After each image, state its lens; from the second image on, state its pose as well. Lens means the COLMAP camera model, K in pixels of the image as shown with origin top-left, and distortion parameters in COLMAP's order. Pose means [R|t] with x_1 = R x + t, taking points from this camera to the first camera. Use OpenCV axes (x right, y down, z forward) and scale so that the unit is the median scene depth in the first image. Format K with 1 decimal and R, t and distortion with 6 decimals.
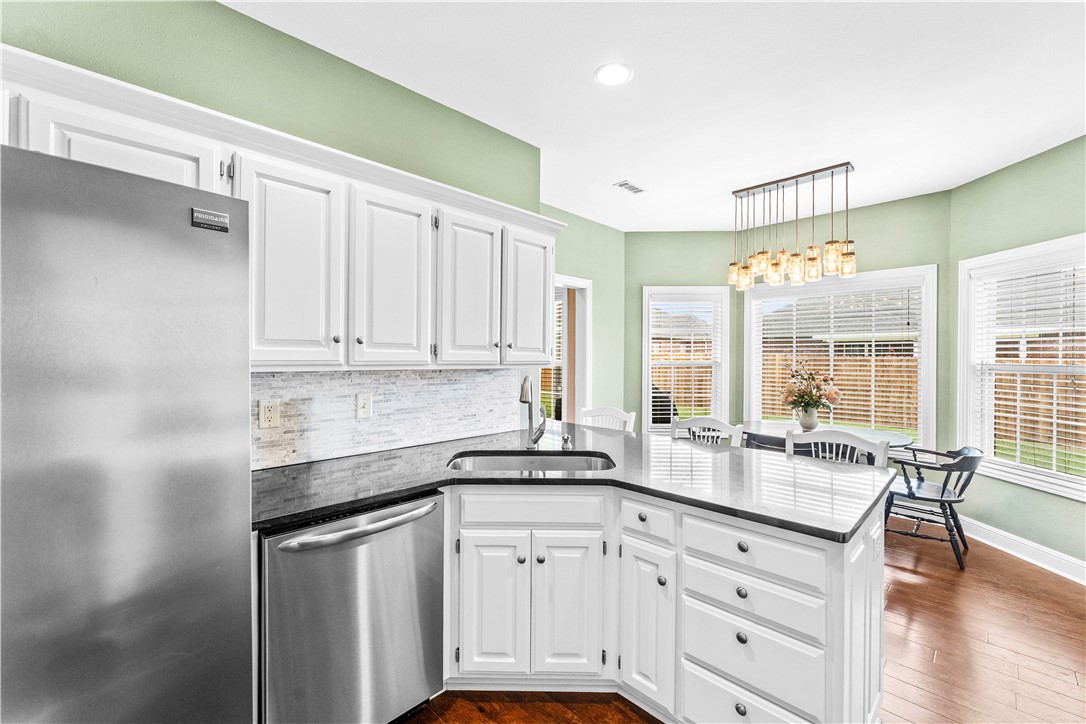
lens RADIAL K [[438.7, 0, 549.9], [0, 438.7, 360.2], [0, 0, 1]] dist [-0.000580, -0.000716]
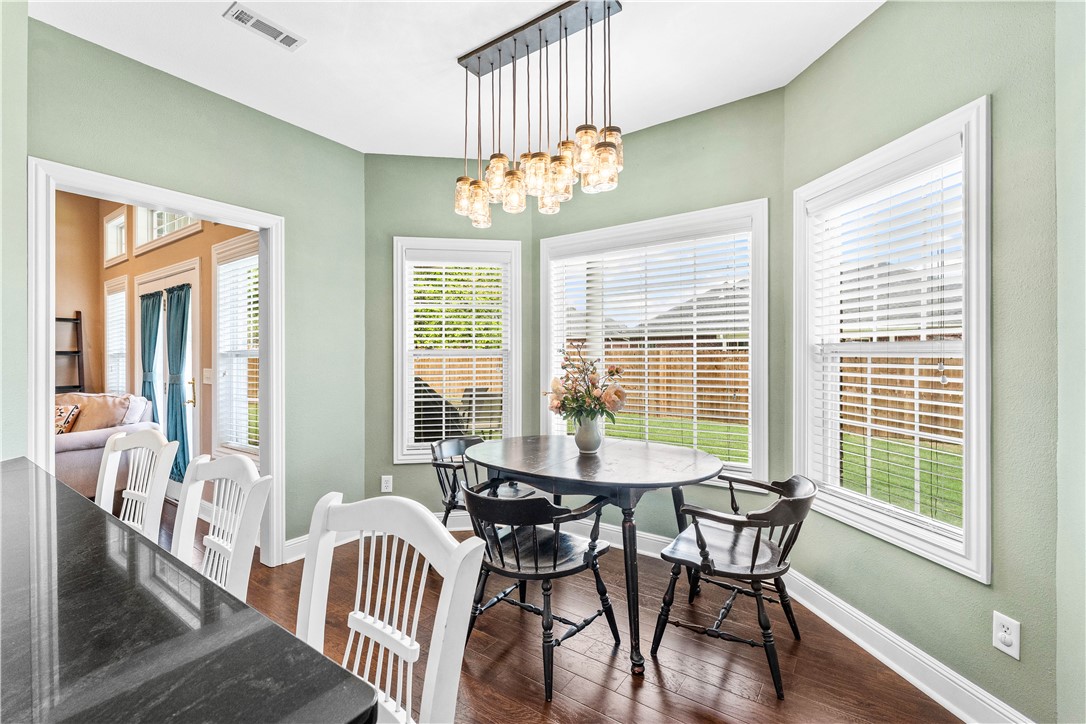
lens RADIAL K [[467.2, 0, 540.5], [0, 467.2, 359.3], [0, 0, 1]] dist [-0.002530, -0.000319]
pose [[0.985405, -0.005924, 0.170125, 0.443993], [0.006489, 0.999975, -0.002767, 0.030246], [-0.170105, 0.003831, 0.985419, 0.378307]]
